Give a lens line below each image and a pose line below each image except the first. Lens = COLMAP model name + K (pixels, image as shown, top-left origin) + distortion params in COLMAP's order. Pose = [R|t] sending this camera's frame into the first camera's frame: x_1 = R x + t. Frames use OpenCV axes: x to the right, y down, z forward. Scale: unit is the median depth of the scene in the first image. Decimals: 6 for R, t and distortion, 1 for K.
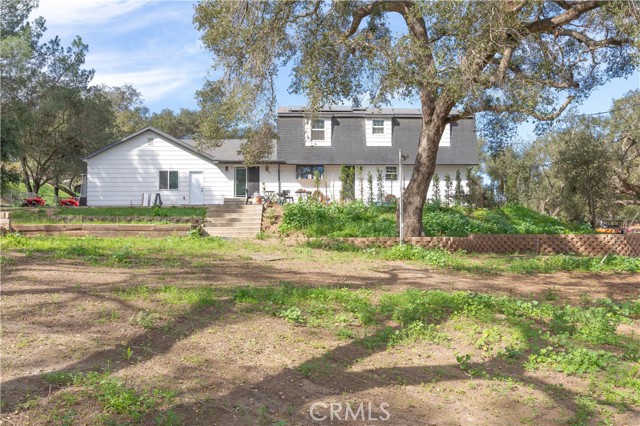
lens RADIAL K [[590.0, 0, 321.6], [0, 590.0, 212.8], [0, 0, 1]] dist [0.000350, -0.010351]
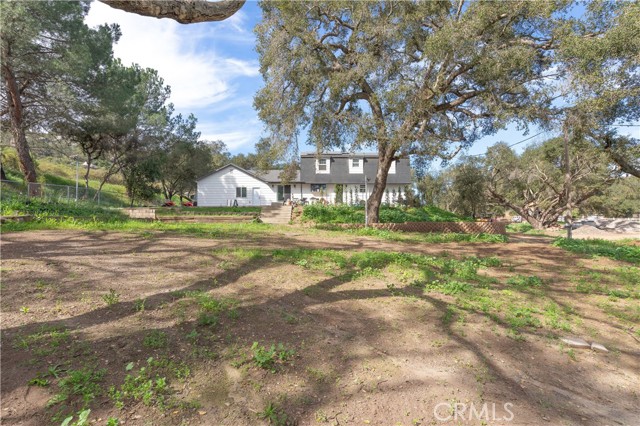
lens RADIAL K [[323.9, 0, 319.3], [0, 323.9, 218.4], [0, 0, 1]] dist [0.002931, 0.000154]
pose [[0.999779, 0.000583, -0.021026, 0.005846], [-0.000057, 0.999687, 0.024999, 0.000770], [0.021034, -0.024992, 0.999466, -0.007435]]
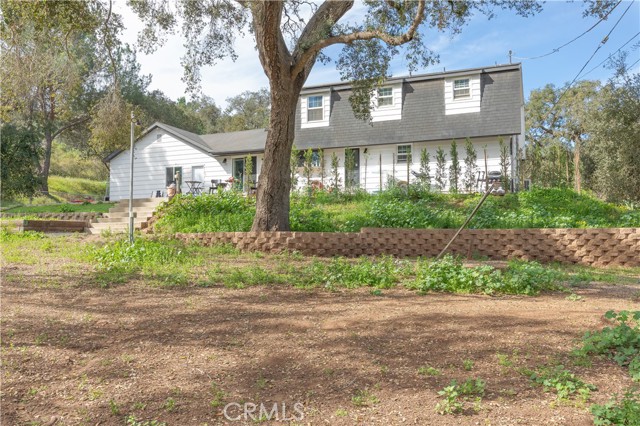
lens RADIAL K [[590.0, 0, 319.4], [0, 590.0, 213.4], [0, 0, 1]] dist [0.000350, -0.010351]
pose [[0.876451, -0.020448, -0.481057, 0.498064], [0.018317, 0.999791, -0.009126, 0.021385], [0.481143, -0.000813, 0.876642, 0.325631]]
